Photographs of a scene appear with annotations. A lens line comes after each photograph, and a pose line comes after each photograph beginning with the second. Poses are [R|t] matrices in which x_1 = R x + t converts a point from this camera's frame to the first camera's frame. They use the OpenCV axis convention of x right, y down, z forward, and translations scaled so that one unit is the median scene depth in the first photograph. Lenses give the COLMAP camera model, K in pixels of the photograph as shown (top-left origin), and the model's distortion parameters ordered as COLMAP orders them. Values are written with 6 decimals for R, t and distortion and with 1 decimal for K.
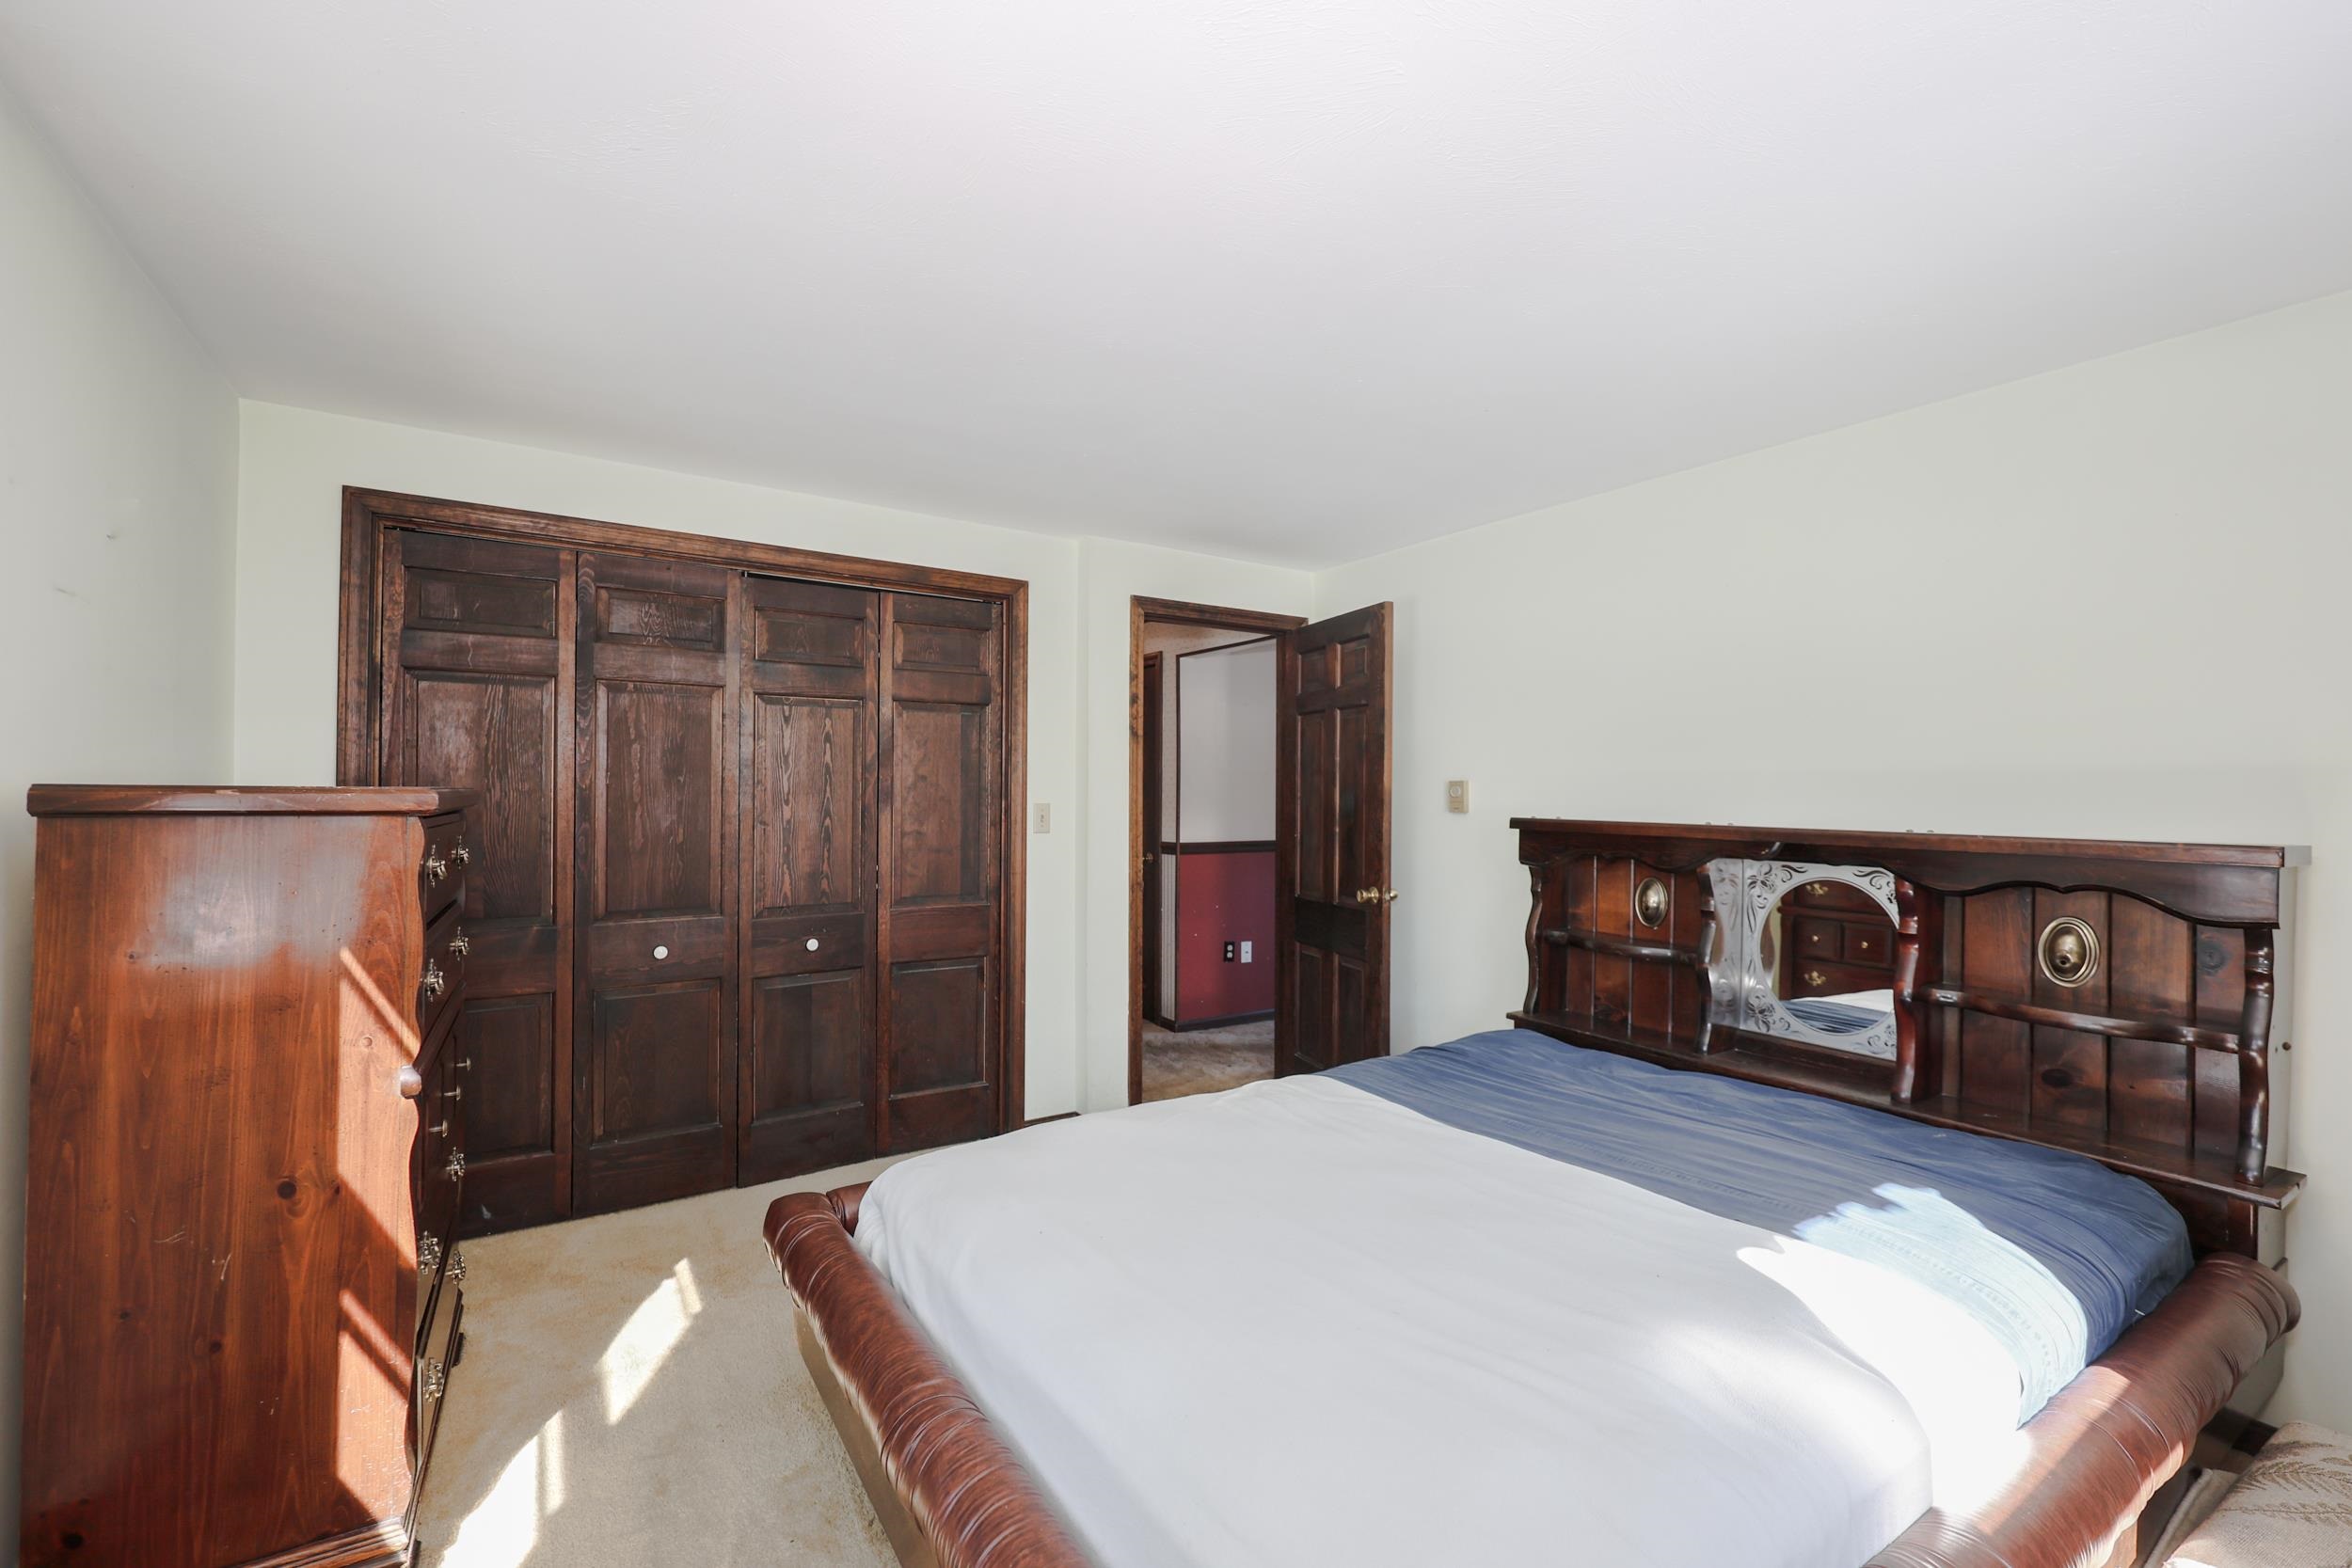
lens RADIAL K [[967.4, 0, 1158.6], [0, 967.4, 785.3], [0, 0, 1]] dist [0.002152, 0.000259]
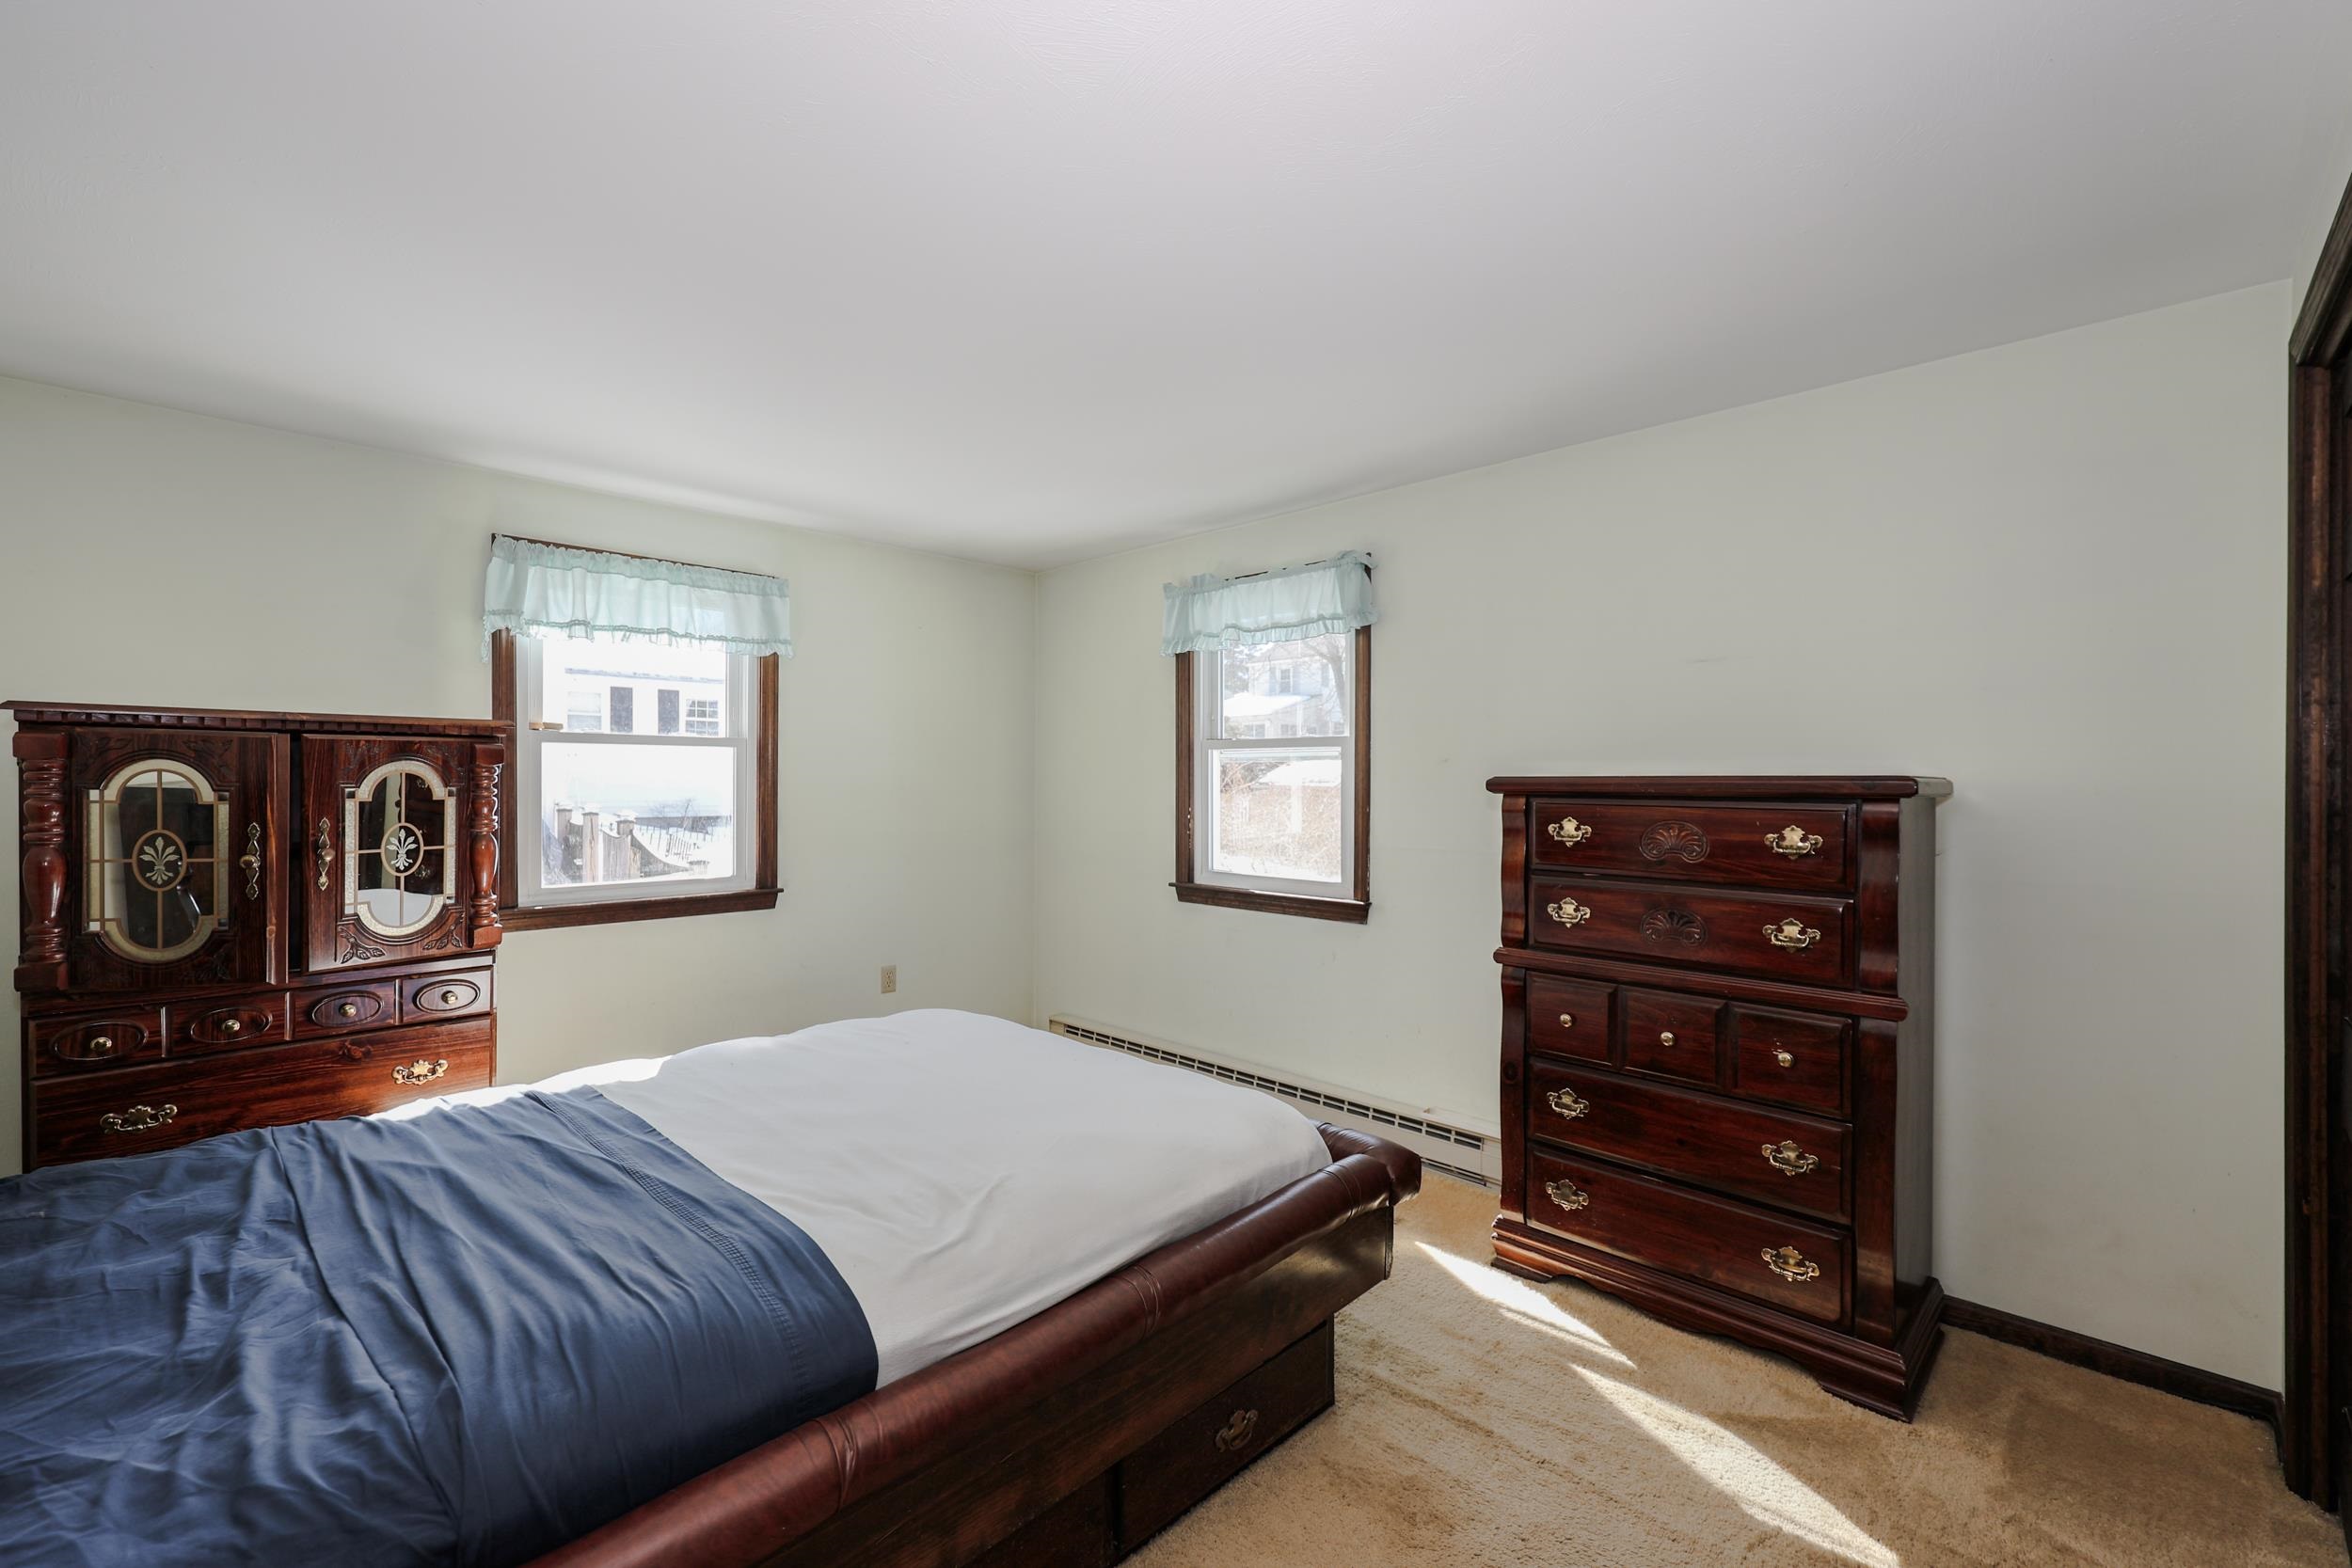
lens RADIAL K [[967.4, 0, 1158.6], [0, 967.4, 785.3], [0, 0, 1]] dist [0.002152, 0.000259]
pose [[-0.974100, -0.007033, -0.226007, 0.129551], [-0.006251, 0.999972, -0.004174, 0.021181], [0.226030, -0.002653, -0.974117, 1.912577]]
